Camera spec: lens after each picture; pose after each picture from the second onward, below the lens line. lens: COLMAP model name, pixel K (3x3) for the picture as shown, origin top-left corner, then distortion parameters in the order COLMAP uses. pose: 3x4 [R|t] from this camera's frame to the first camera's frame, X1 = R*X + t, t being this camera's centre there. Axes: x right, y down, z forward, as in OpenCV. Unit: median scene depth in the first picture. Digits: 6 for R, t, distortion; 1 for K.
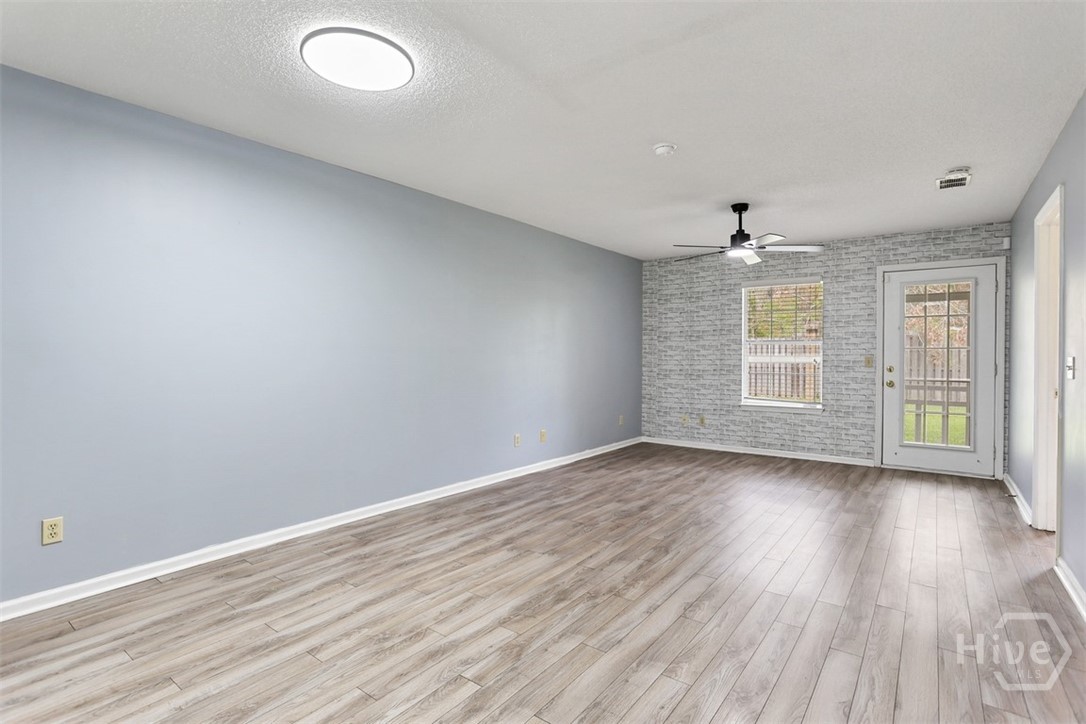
lens RADIAL K [[531.0, 0, 546.4], [0, 531.0, 357.3], [0, 0, 1]] dist [-0.069282, 0.040611]
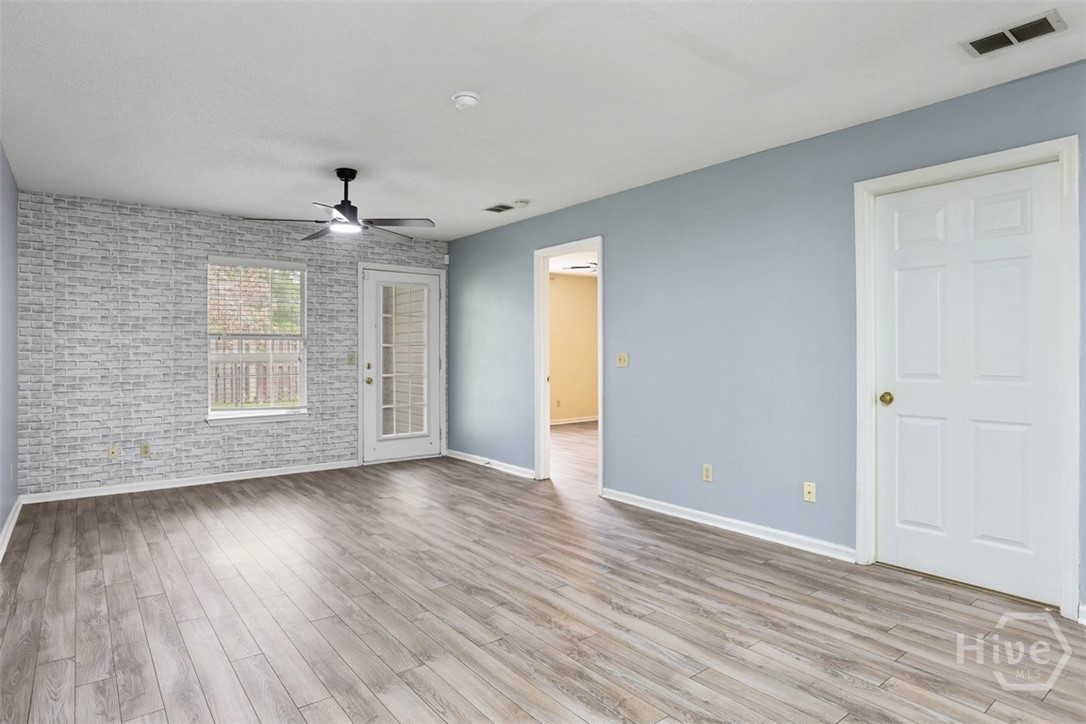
lens RADIAL K [[605.2, 0, 534.4], [0, 605.2, 352.7], [0, 0, 1]] dist [-0.070960, 0.045788]
pose [[0.263484, -0.003947, 0.964656, -0.460535], [0.007867, 0.999967, 0.001943, -0.003724], [-0.964632, 0.007077, 0.263506, 0.468005]]
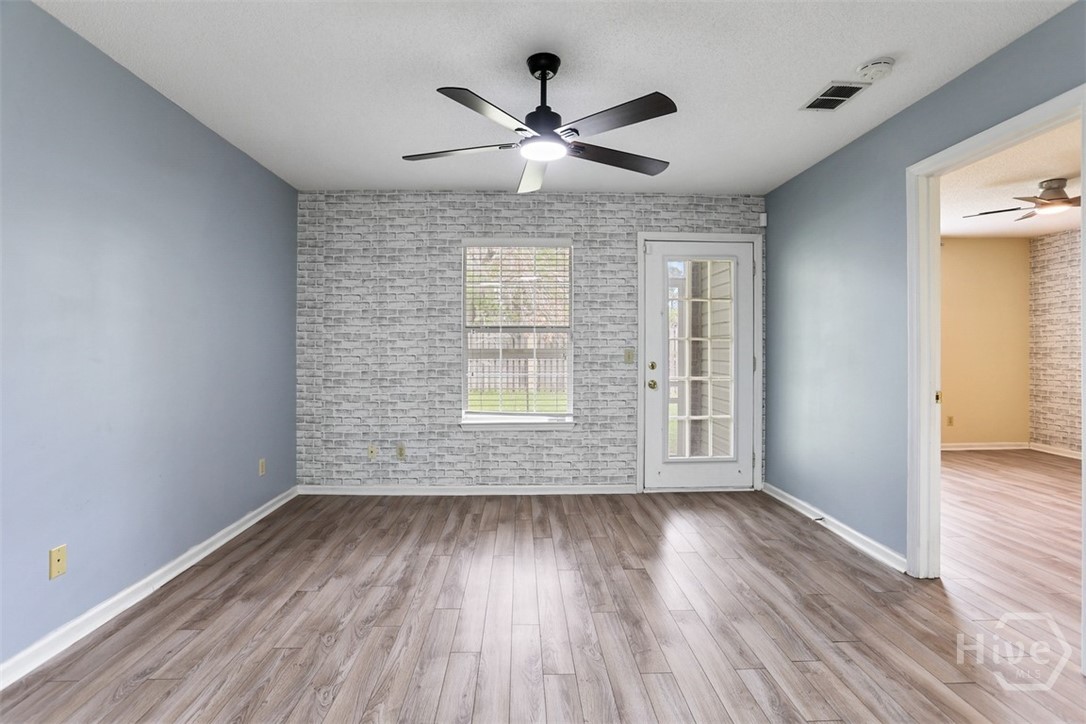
lens RADIAL K [[529.7, 0, 535.2], [0, 529.7, 348.9], [0, 0, 1]] dist [-0.068700, 0.038204]
pose [[0.780943, -0.003883, 0.624590, 0.038432], [0.005643, 0.999984, -0.000839, -0.003136], [-0.624577, 0.004180, 0.780952, 0.600687]]
